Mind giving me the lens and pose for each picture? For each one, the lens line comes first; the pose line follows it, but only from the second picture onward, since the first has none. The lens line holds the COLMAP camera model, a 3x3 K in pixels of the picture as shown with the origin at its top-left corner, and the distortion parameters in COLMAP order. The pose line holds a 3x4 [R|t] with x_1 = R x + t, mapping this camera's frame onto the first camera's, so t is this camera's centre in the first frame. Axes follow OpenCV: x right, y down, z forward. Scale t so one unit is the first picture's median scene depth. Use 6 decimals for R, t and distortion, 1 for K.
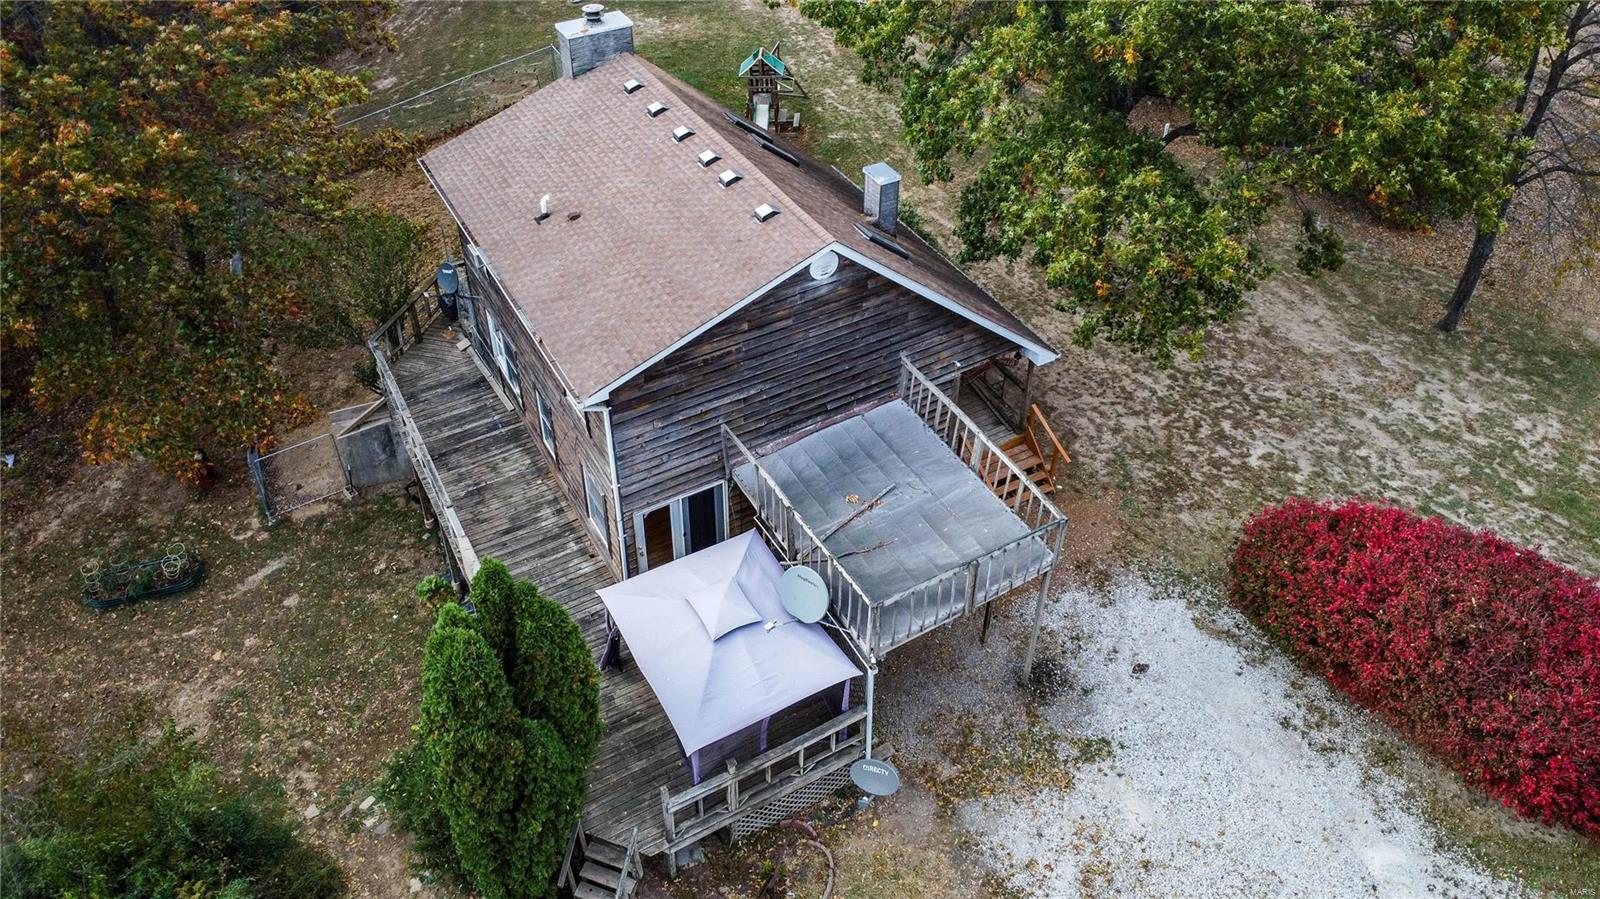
lens RADIAL K [[1223.6, 0, 800.5], [0, 1223.6, 304.1], [0, 0, 1]] dist [-0.014144, -0.005867]
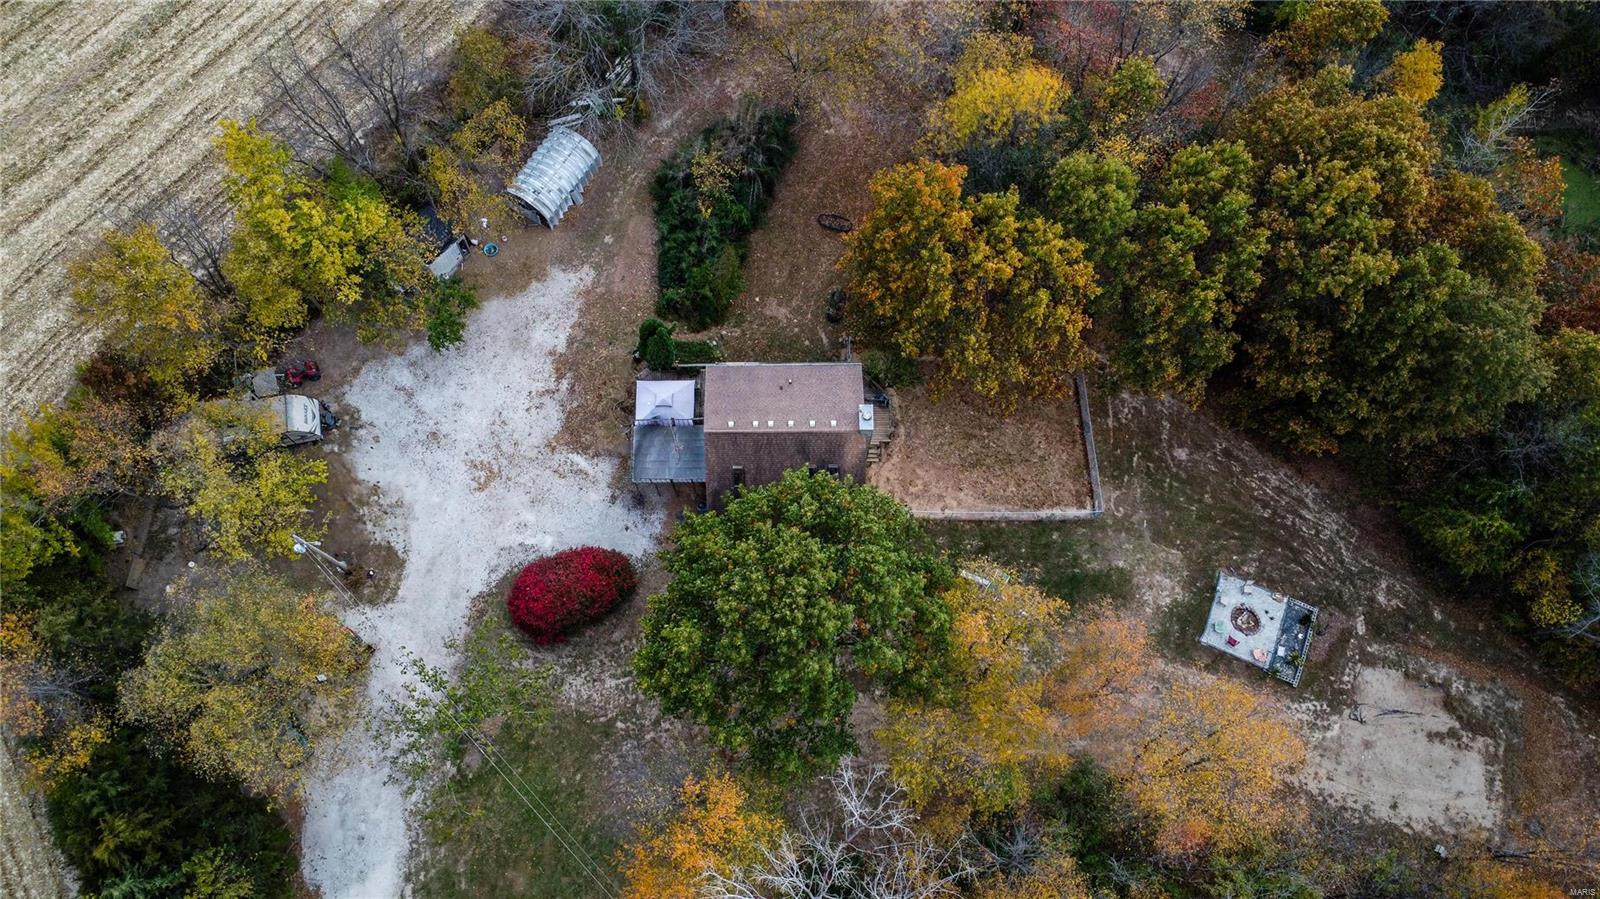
lens RADIAL K [[1164.4, 0, 800.0], [0, 1164.4, 449.5], [0, 0, 1]] dist [-0.025233, -0.010792]
pose [[-0.481183, 0.826389, -0.292478, 0.811639], [-0.522076, -0.002130, 0.852896, -2.698613], [0.704202, 0.563095, 0.432463, -0.172000]]
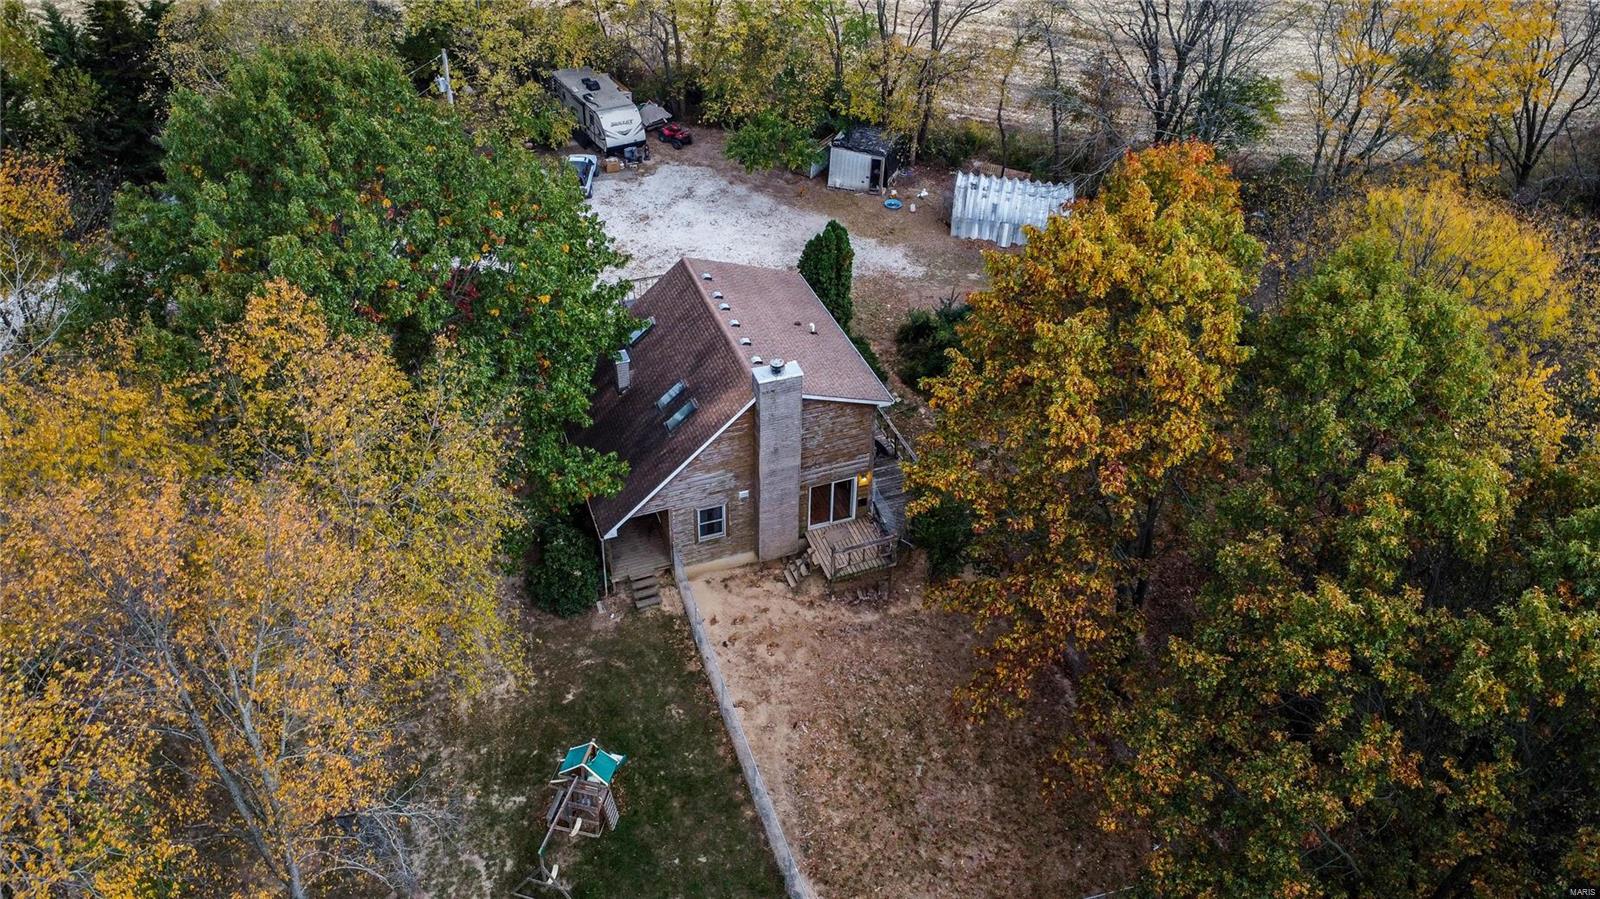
lens RADIAL K [[1226.5, 0, 796.4], [0, 1226.5, 339.3], [0, 0, 1]] dist [-0.009959, -0.004810]
pose [[-0.986038, -0.108001, 0.126745, -0.440915], [0.077397, 0.376683, 0.923103, -1.906468], [-0.147439, 0.920025, -0.363065, 1.762006]]
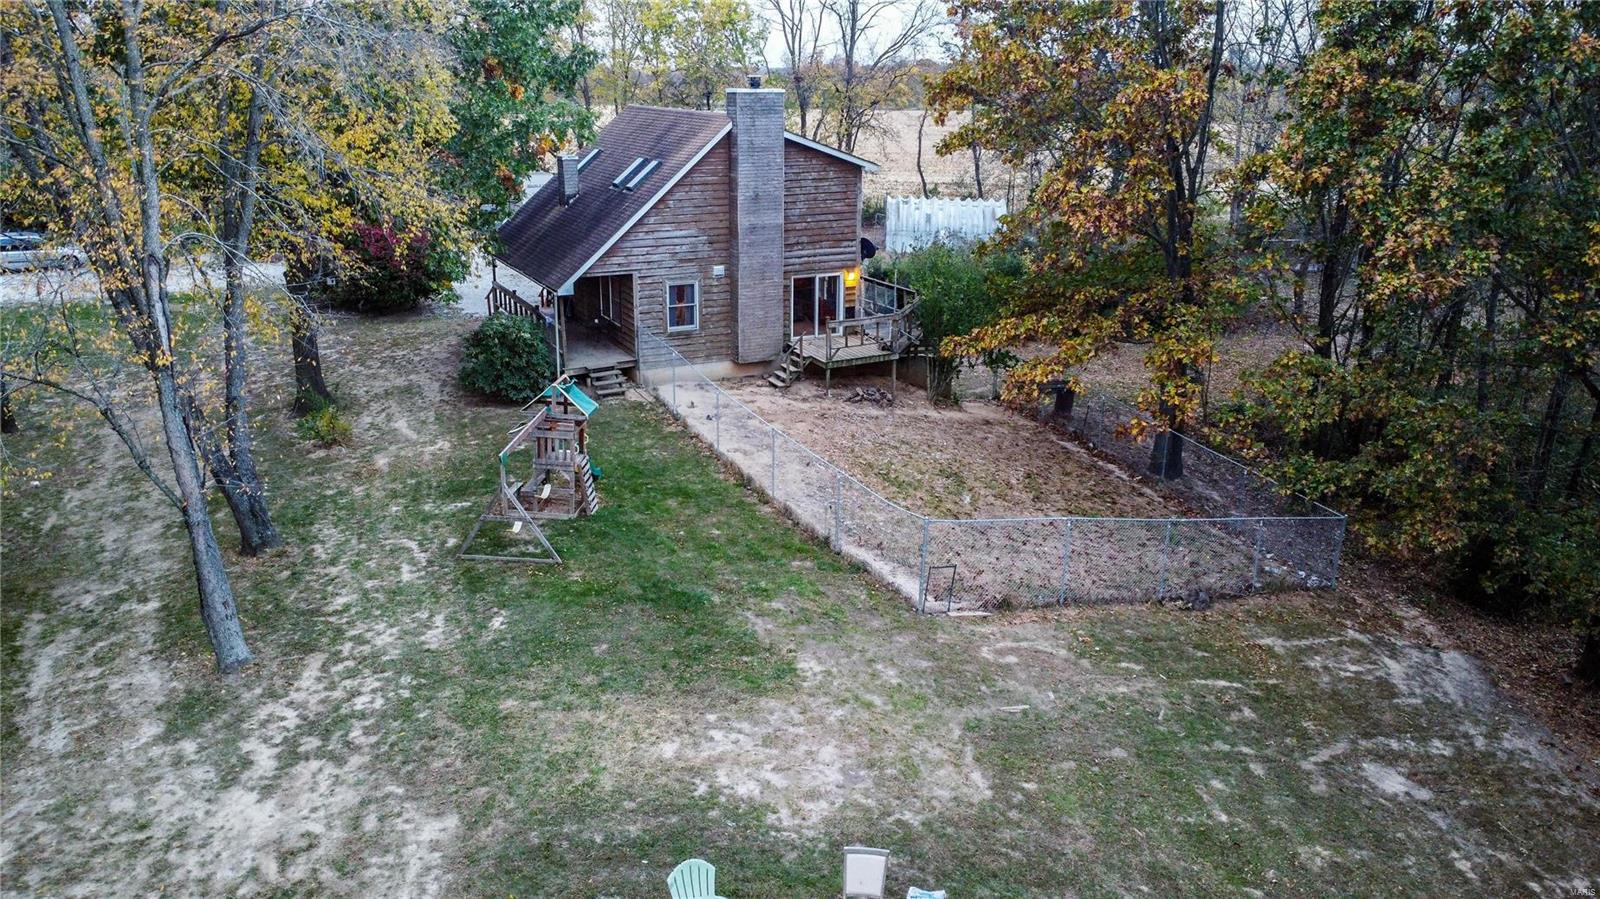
lens RADIAL K [[1164.4, 0, 800.0], [0, 1164.4, 449.5], [0, 0, 1]] dist [-0.025233, -0.010792]
pose [[-0.999021, -0.023307, 0.037594, -0.319149], [0.016333, 0.595466, 0.803214, -1.177793], [-0.041107, 0.803042, -0.594503, 2.401015]]
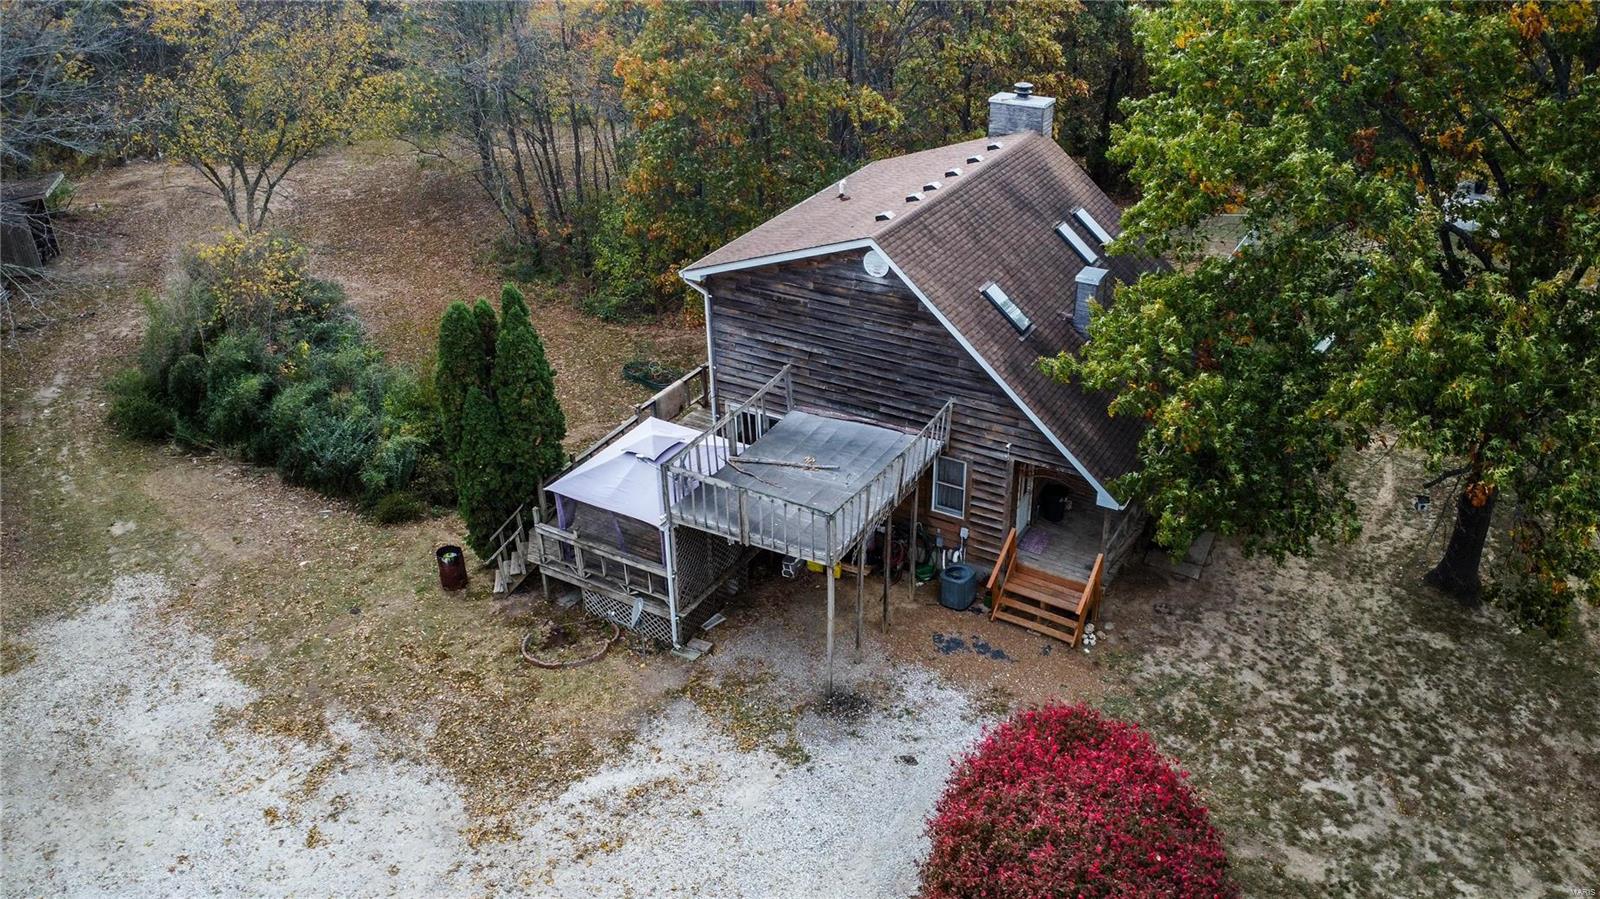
lens RADIAL K [[1198.1, 0, 822.0], [0, 1198.1, 461.8], [0, 0, 1]] dist [-0.013159, -0.007957]
pose [[0.509167, 0.429250, -0.745985, 0.861184], [-0.488165, 0.857878, 0.160440, -0.025903], [0.708833, 0.282473, 0.646348, 0.266082]]
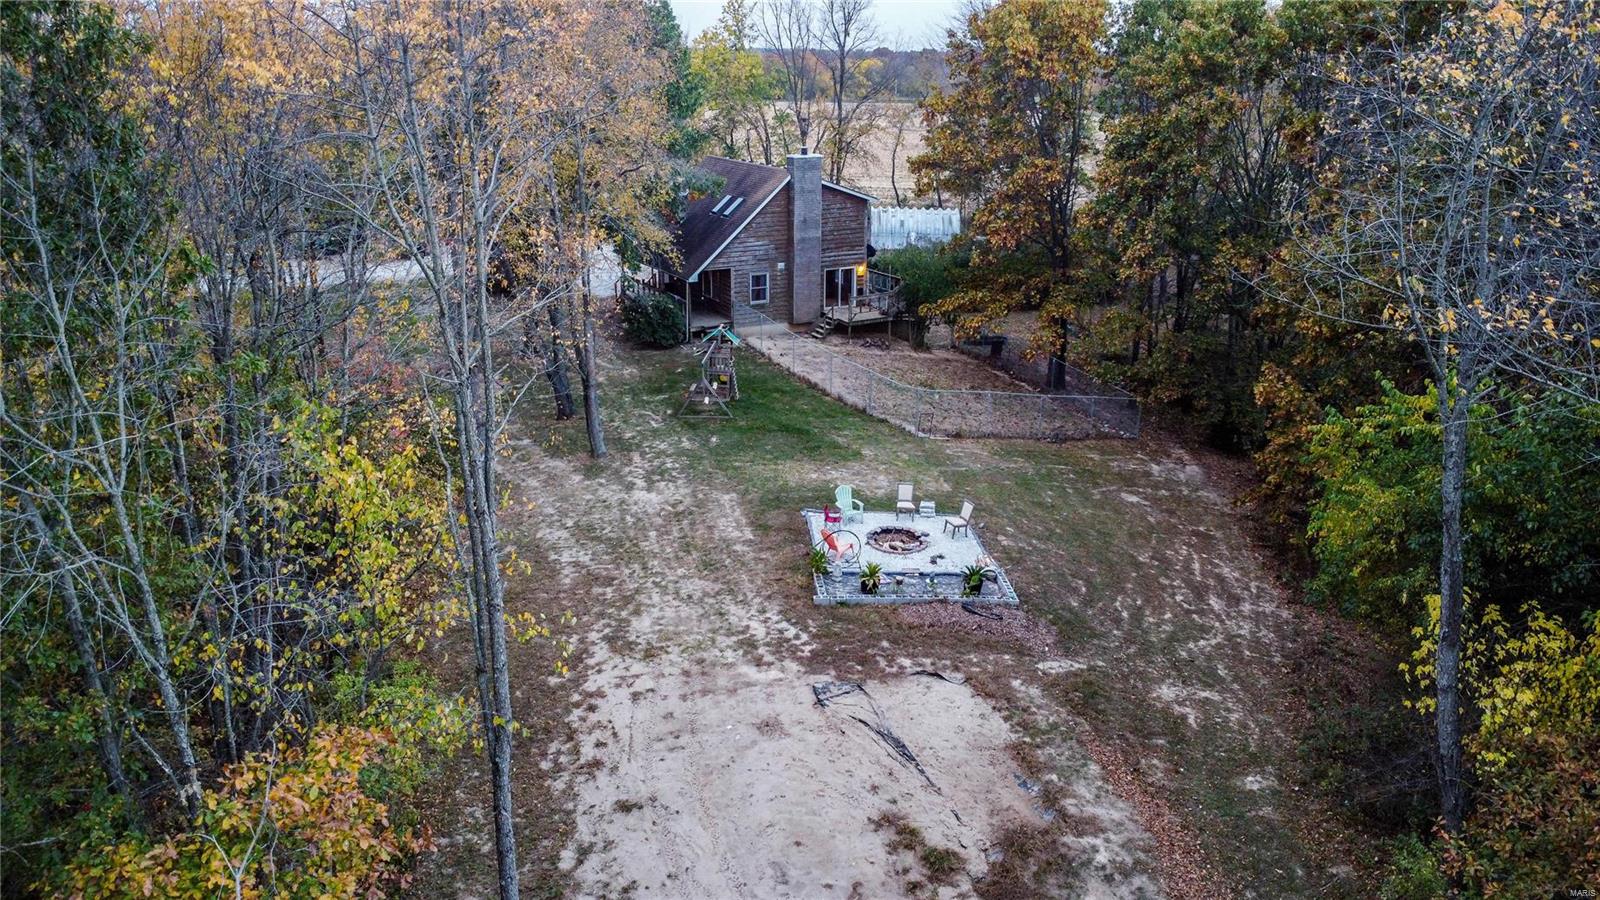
lens RADIAL K [[1198.1, 0, 822.0], [0, 1198.1, 462.3], [0, 0, 1]] dist [-0.013159, -0.007957]
pose [[-0.999817, -0.007937, -0.017432, -0.195915], [-0.018795, 0.581938, 0.813016, -1.911874], [0.003692, 0.813195, -0.581980, 3.120470]]
